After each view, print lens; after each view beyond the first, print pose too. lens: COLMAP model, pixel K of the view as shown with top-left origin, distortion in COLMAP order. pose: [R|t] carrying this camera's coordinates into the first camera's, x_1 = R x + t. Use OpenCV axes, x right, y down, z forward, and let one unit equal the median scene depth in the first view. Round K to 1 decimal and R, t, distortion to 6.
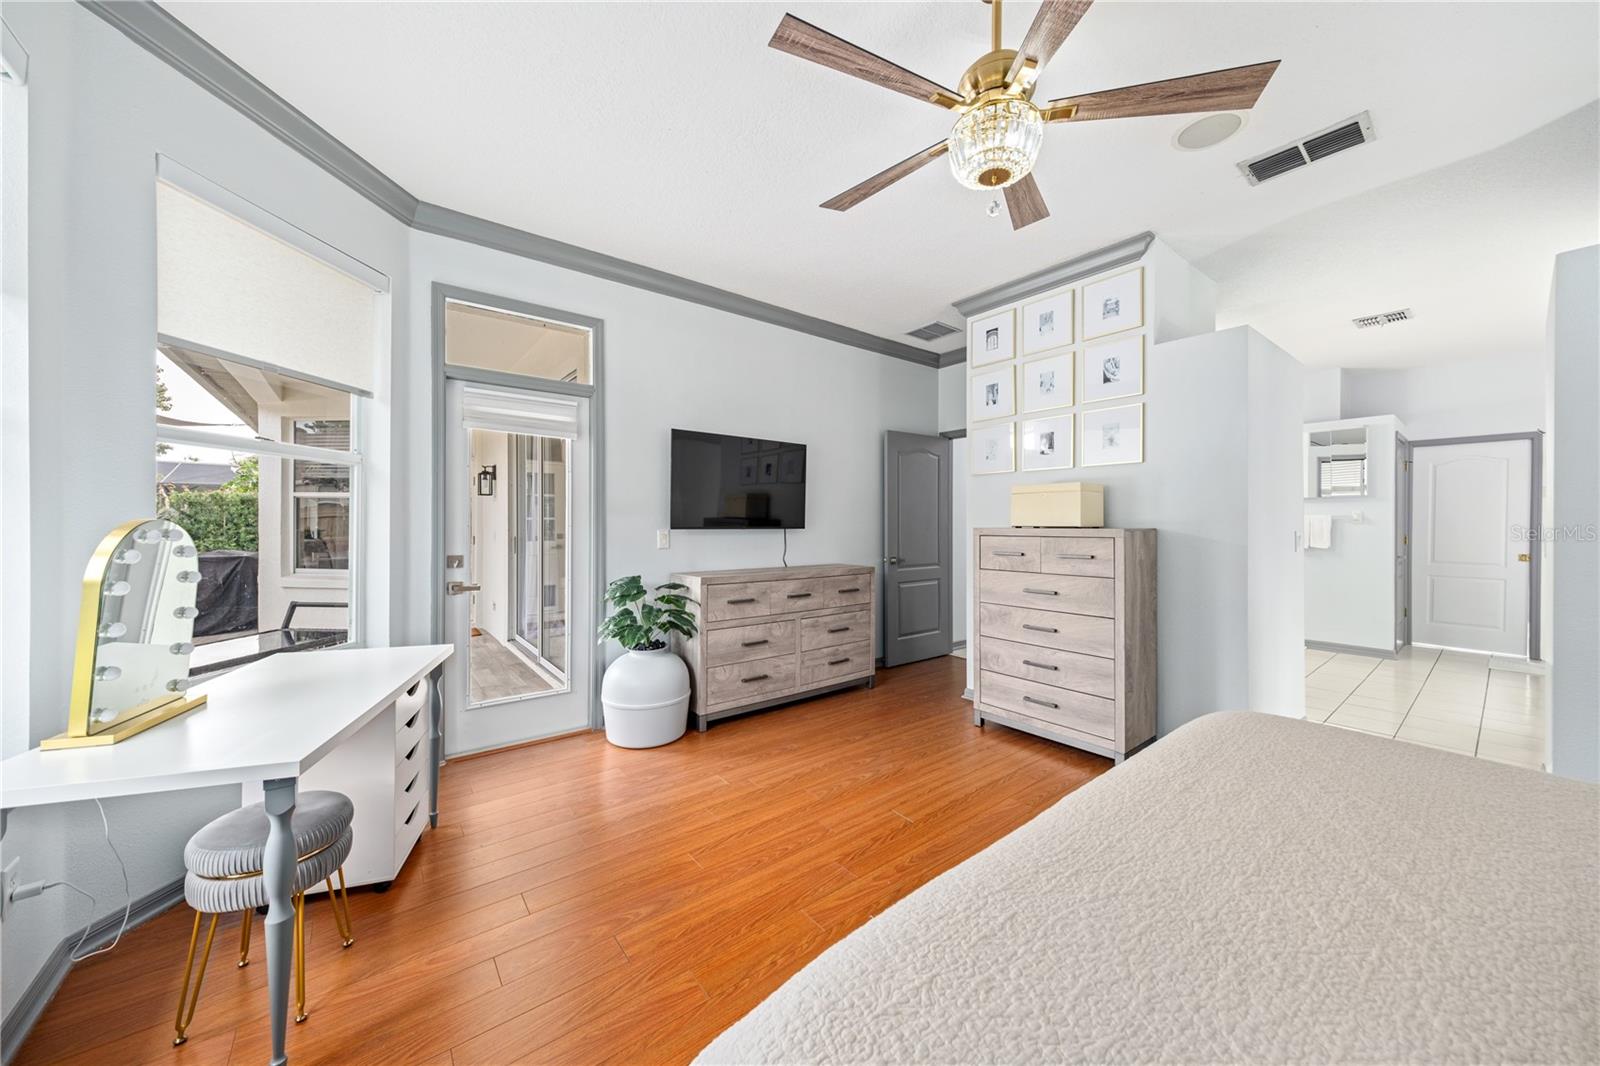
lens RADIAL K [[556.5, 0, 797.7], [0, 556.5, 527.4], [0, 0, 1]] dist [0.008200, -0.000046]
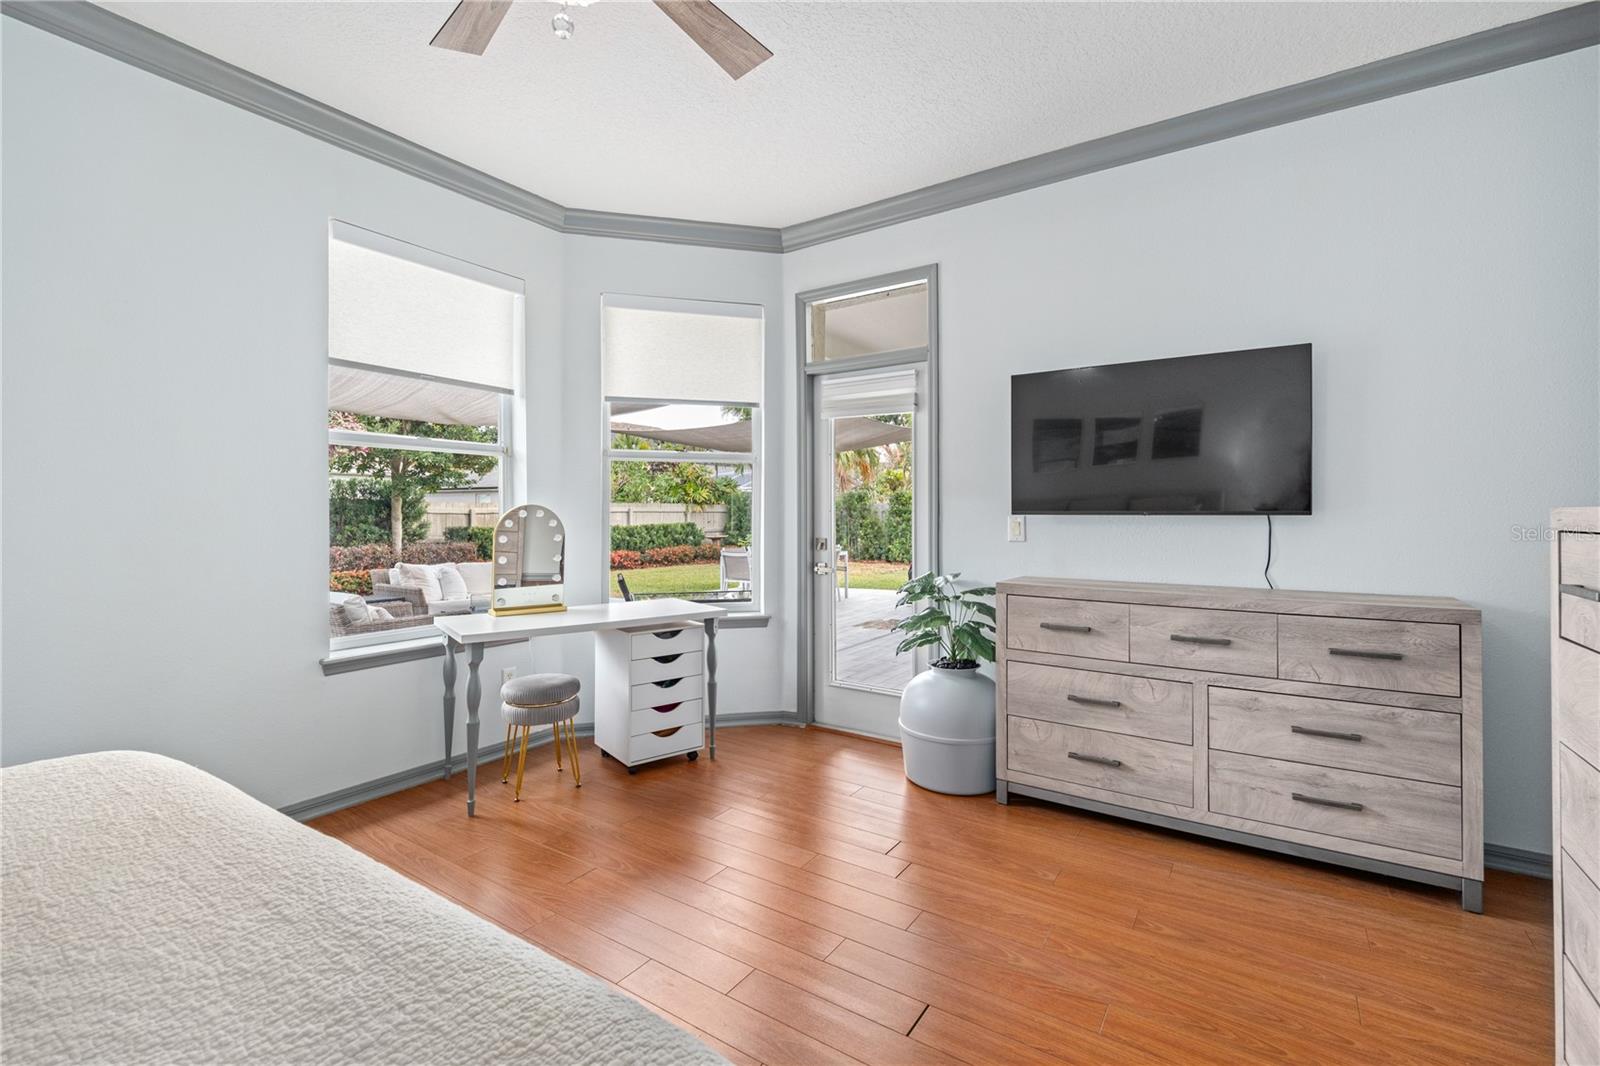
lens RADIAL K [[705.5, 0, 799.5], [0, 705.5, 528.8], [0, 0, 1]] dist [0.004233, 0.000056]
pose [[0.307804, 0.014928, -0.951333, 0.551189], [-0.006302, 0.999887, 0.013651, 0.010008], [0.951429, 0.001794, 0.307864, 0.449918]]
